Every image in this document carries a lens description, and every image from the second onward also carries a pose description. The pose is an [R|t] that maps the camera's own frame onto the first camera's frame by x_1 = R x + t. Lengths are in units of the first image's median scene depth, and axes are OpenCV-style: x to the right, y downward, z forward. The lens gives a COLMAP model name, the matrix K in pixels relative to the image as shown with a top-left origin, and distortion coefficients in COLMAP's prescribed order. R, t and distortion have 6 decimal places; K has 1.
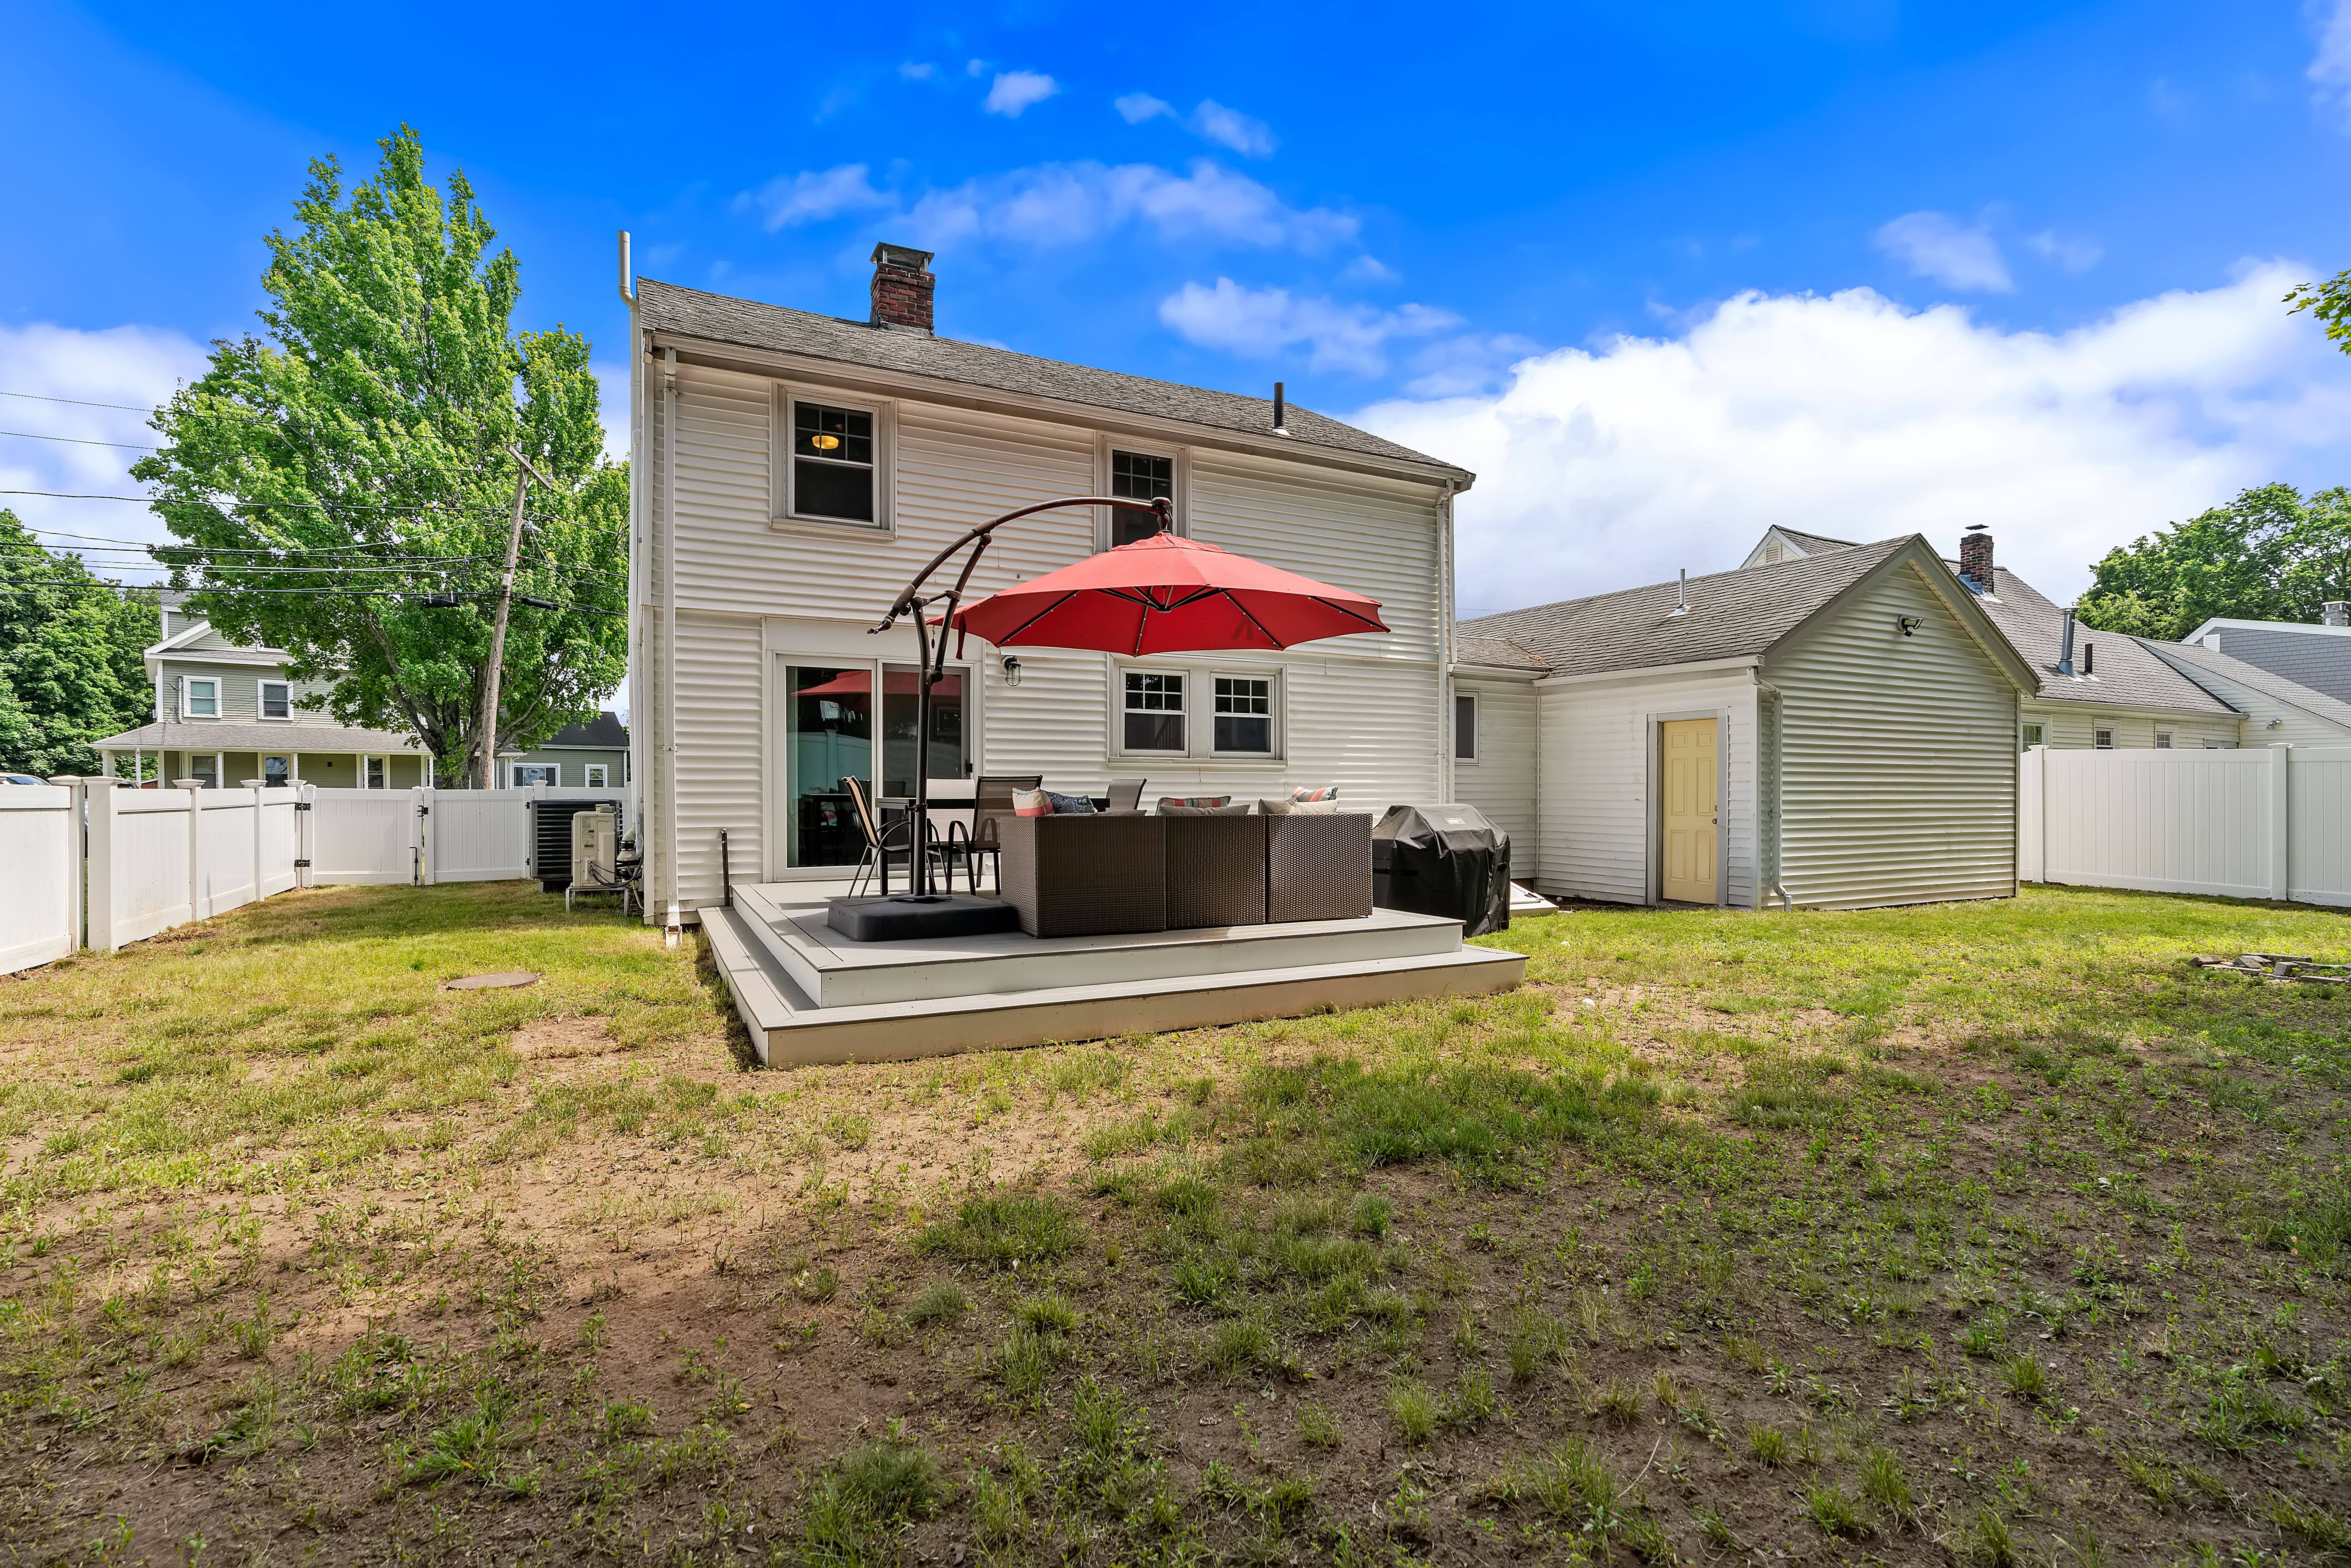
lens RADIAL K [[1054.5, 0, 1143.4], [0, 1054.5, 801.4], [0, 0, 1]] dist [-0.012749, 0.005029]
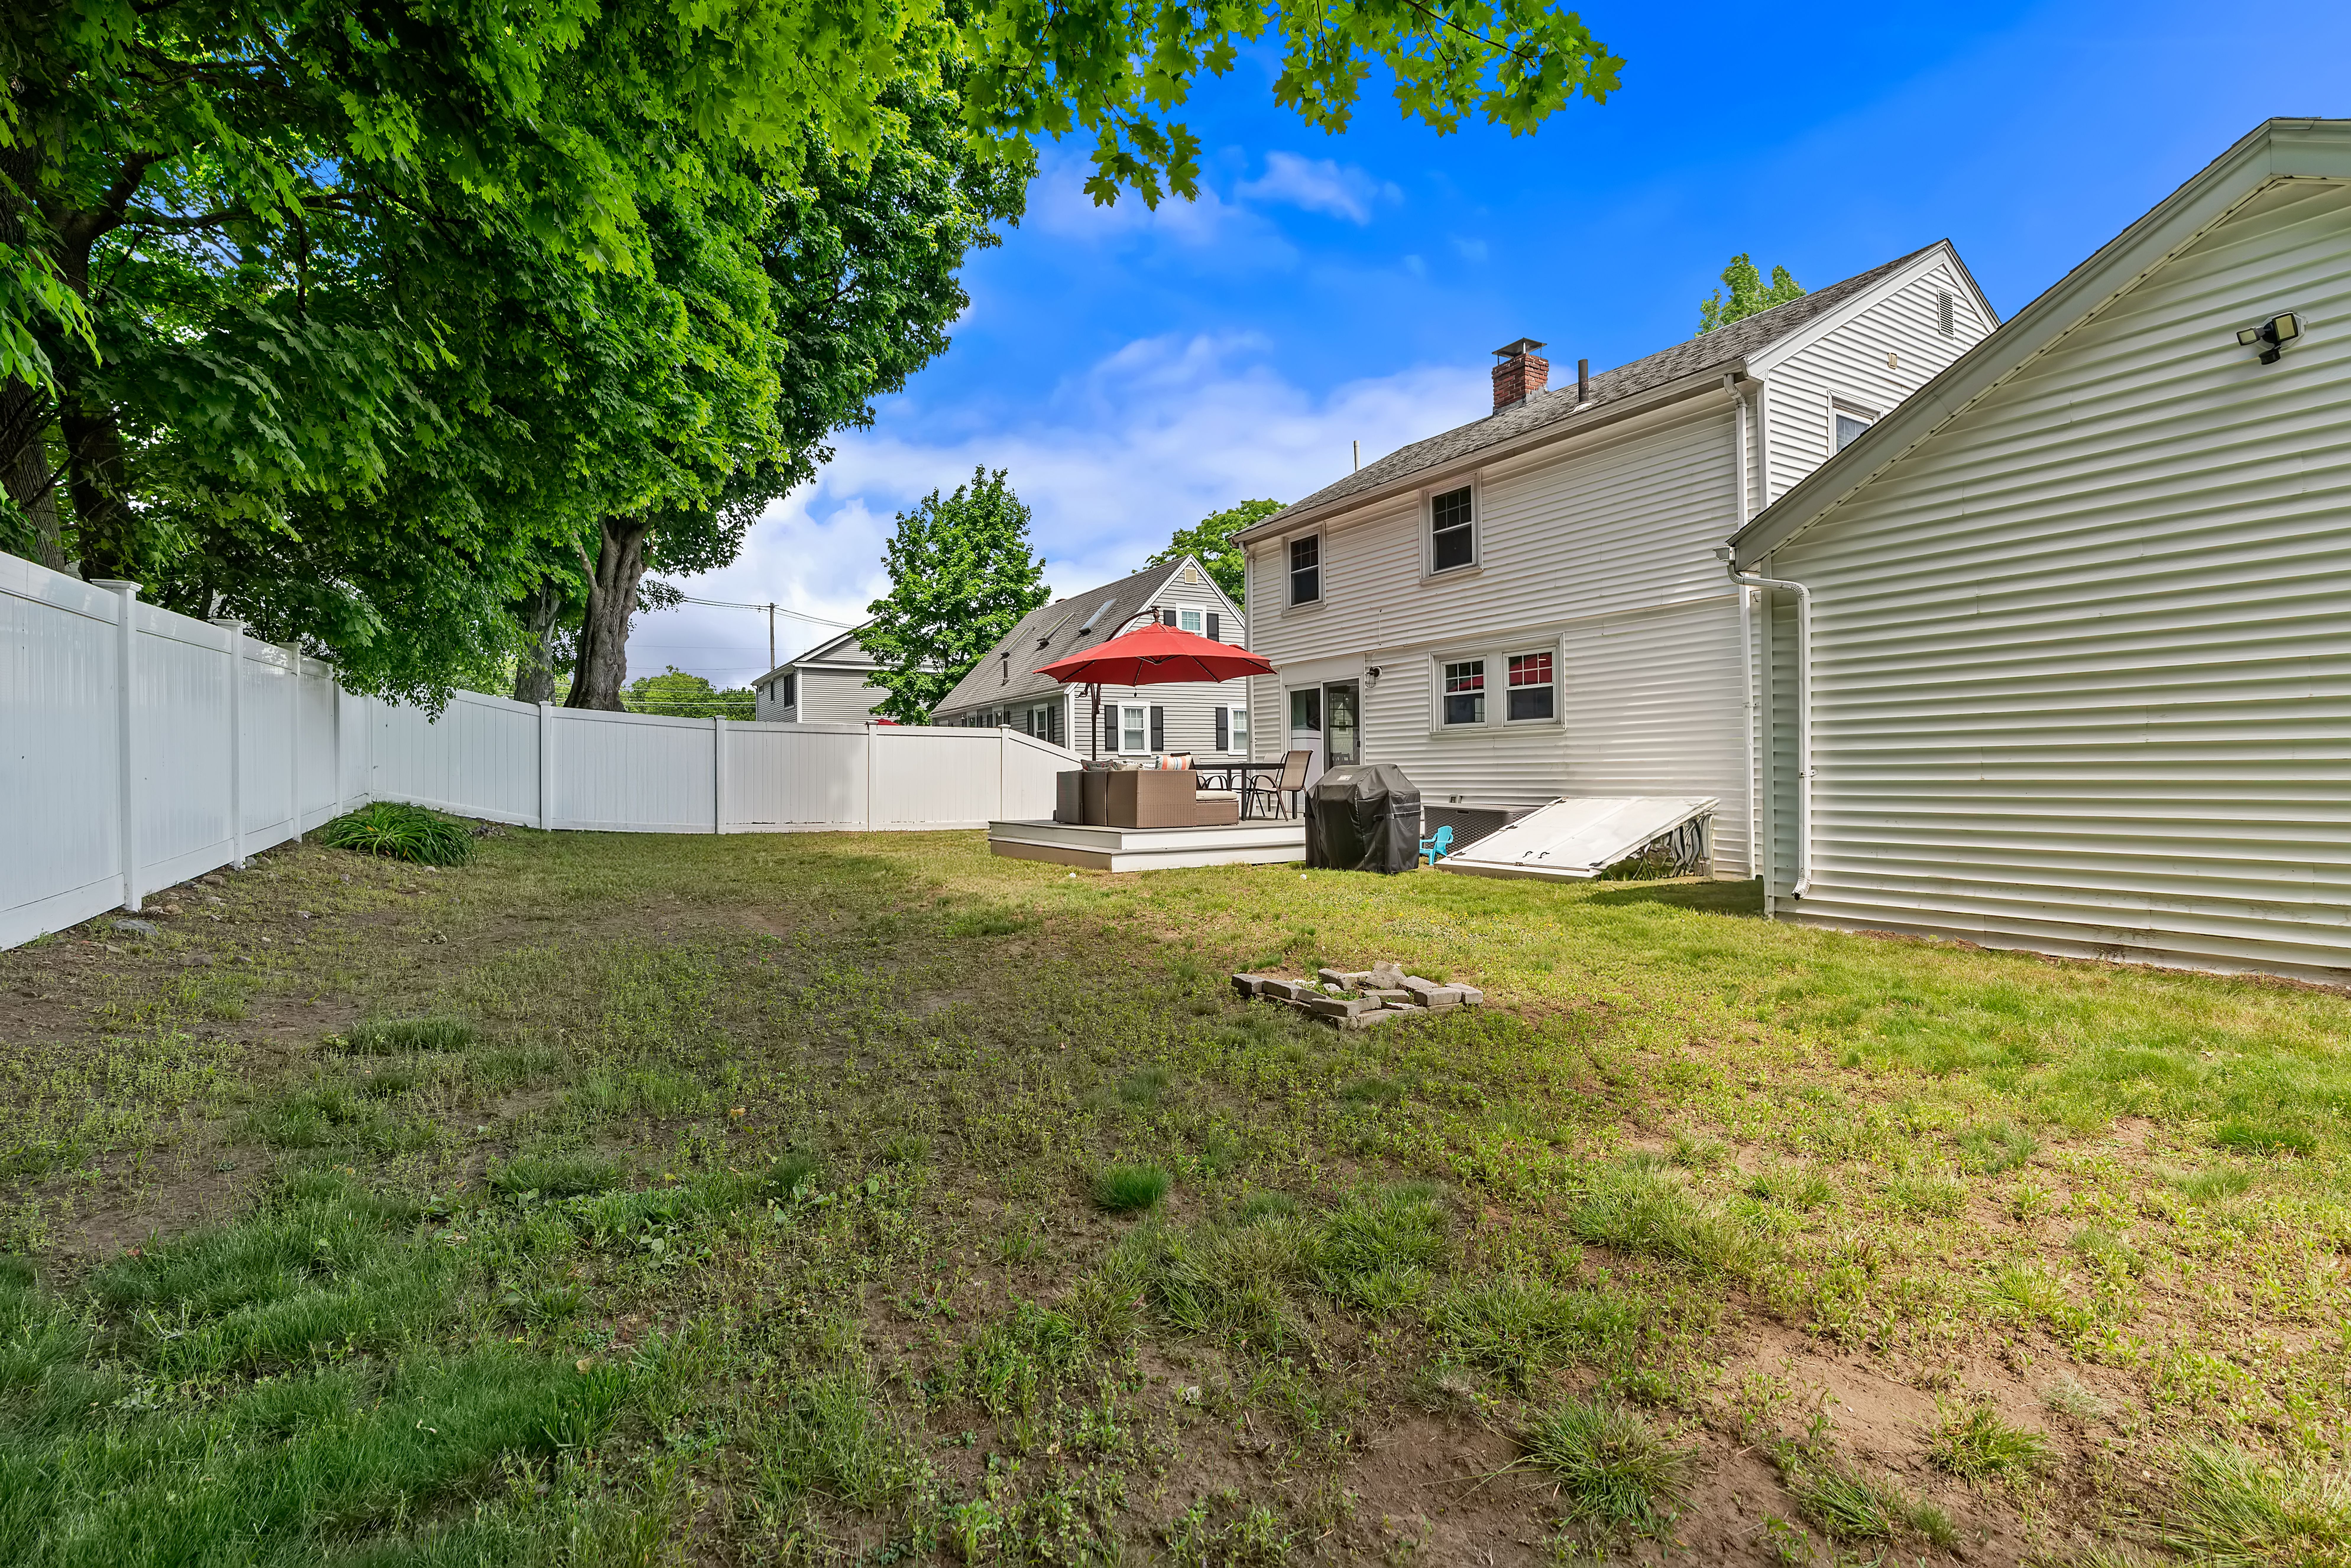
lens RADIAL K [[1054.5, 0, 1195.8], [0, 1054.5, 766.9], [0, 0, 1]] dist [-0.012749, 0.005029]
pose [[0.093274, -0.006709, -0.995618, 1.314297], [0.002578, 0.999976, -0.006497, 0.011041], [0.995637, -0.001961, 0.093289, 0.613811]]
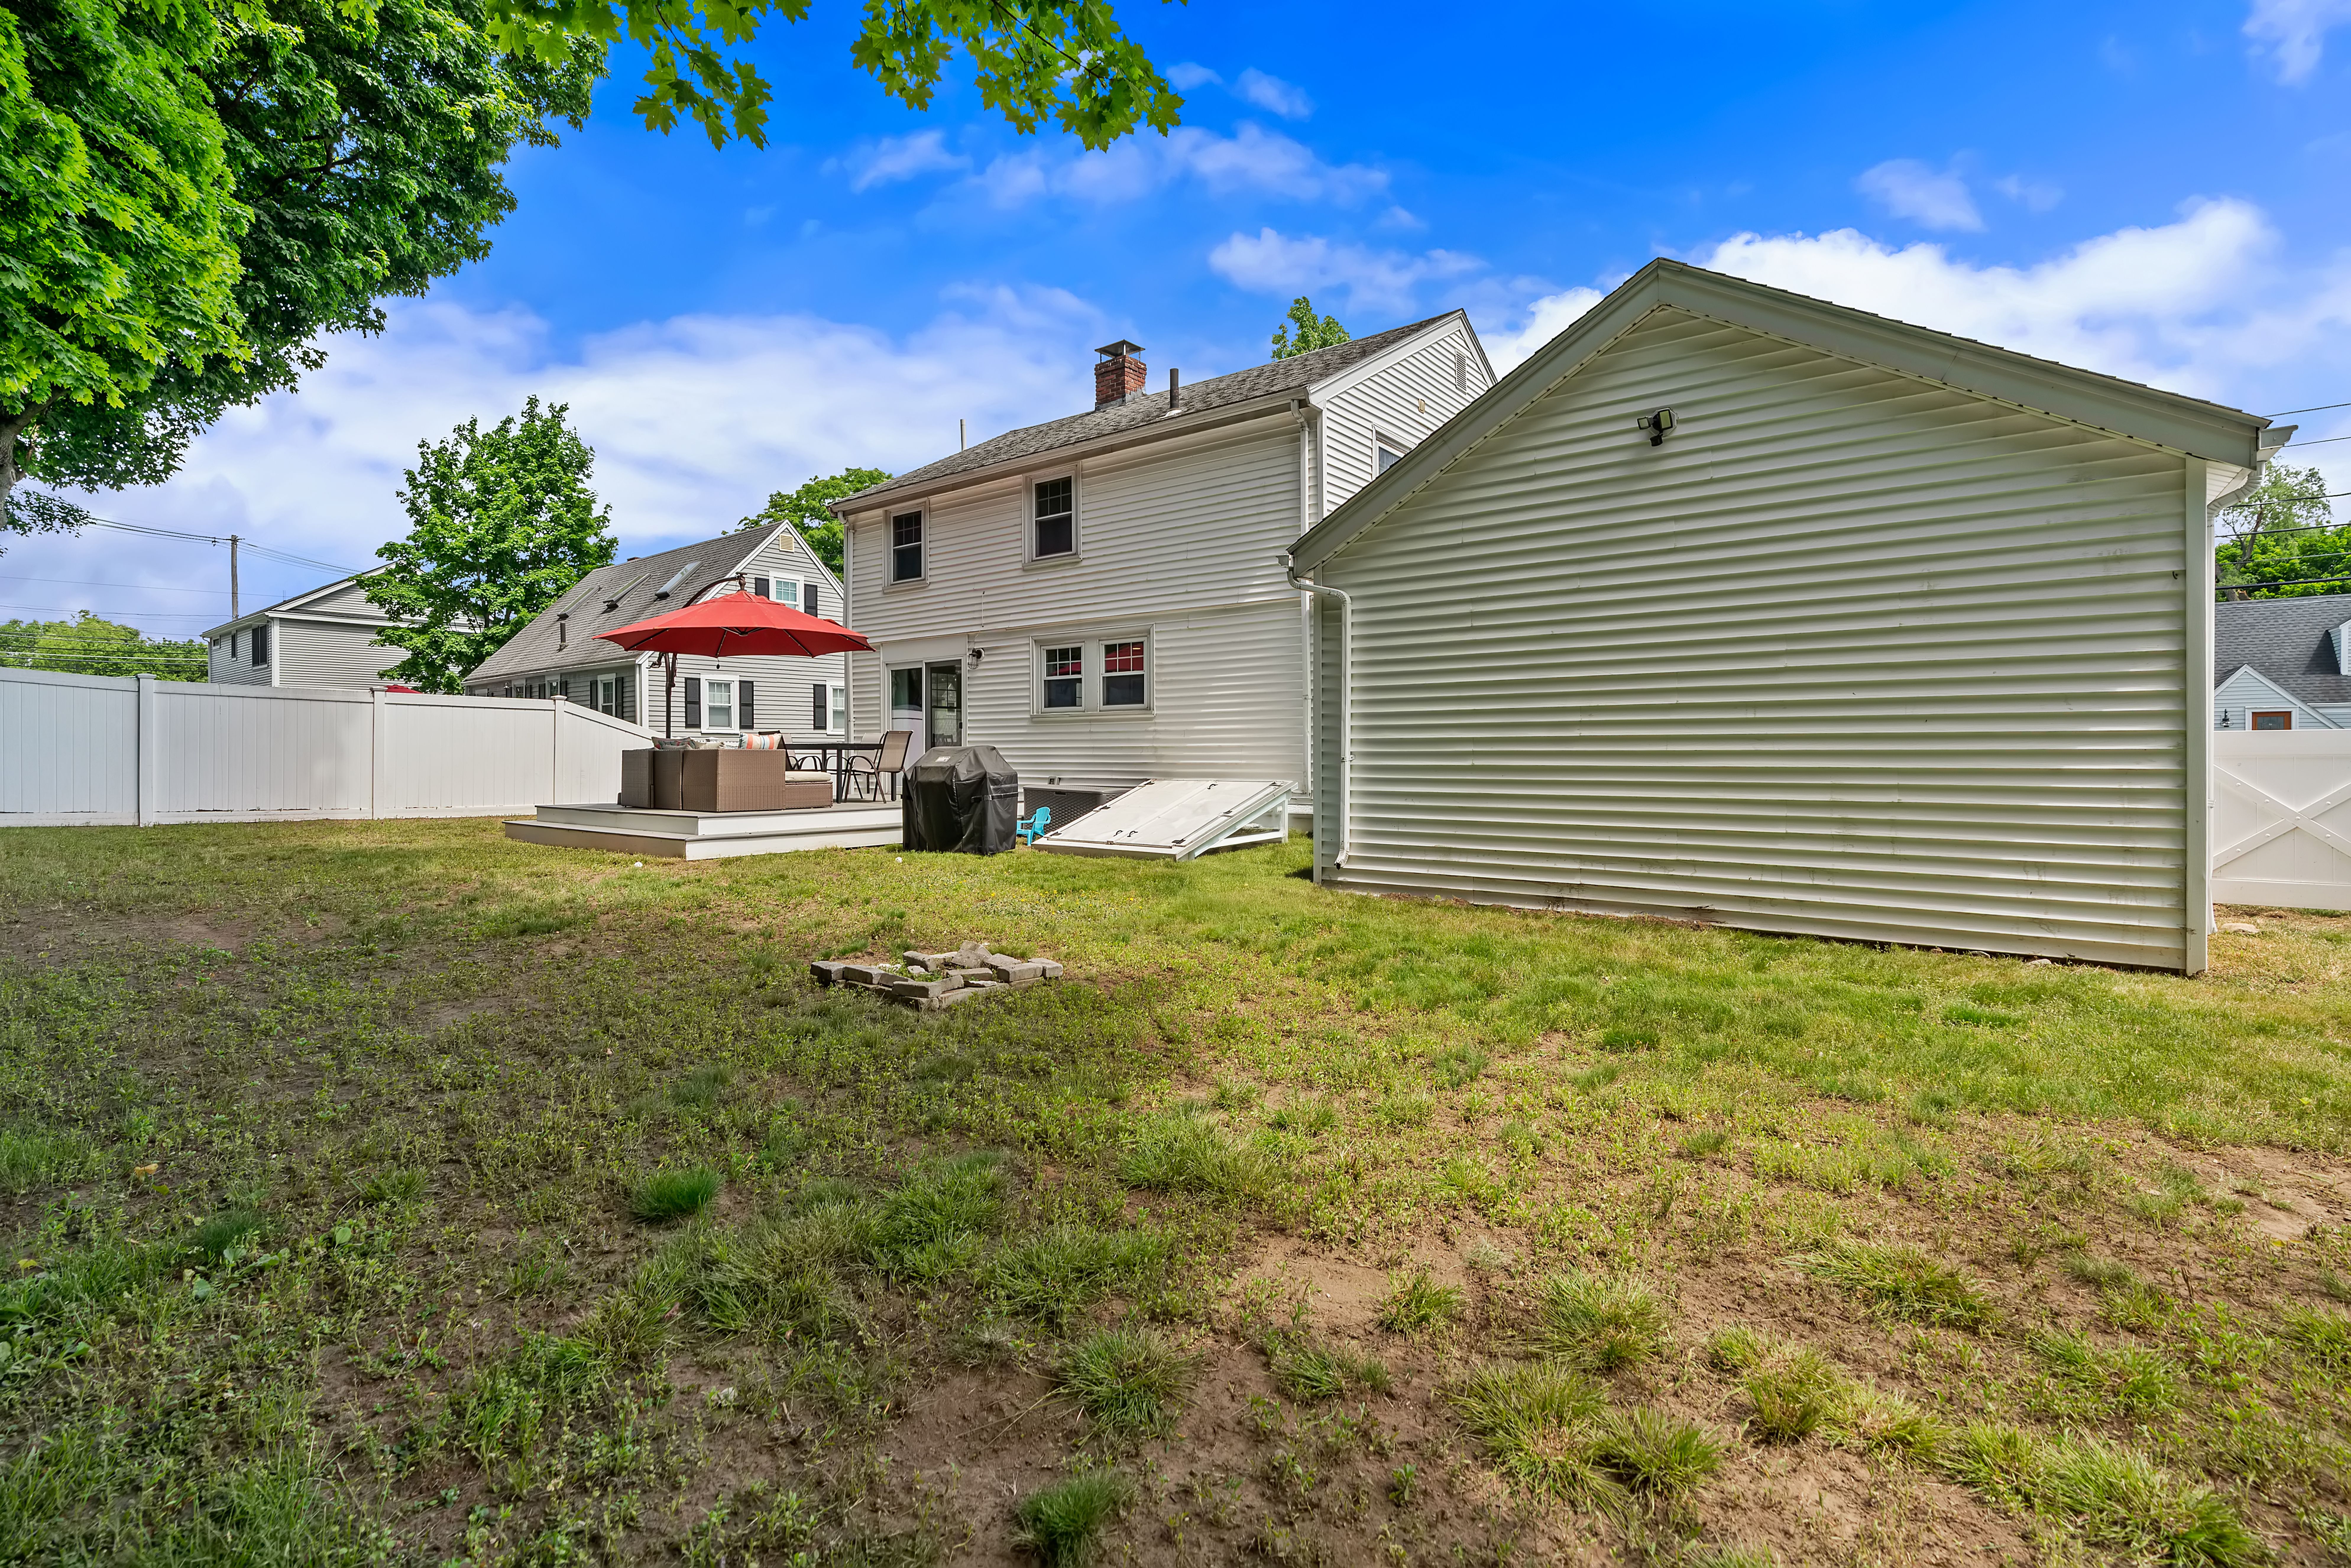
lens RADIAL K [[1054.5, 0, 1192.9], [0, 1054.5, 758.1], [0, 0, 1]] dist [-0.012749, 0.005029]
pose [[0.437313, 0.003900, -0.899301, 1.328465], [-0.006741, 0.999977, 0.001059, 0.011942], [0.899284, 0.005599, 0.437329, 0.628568]]
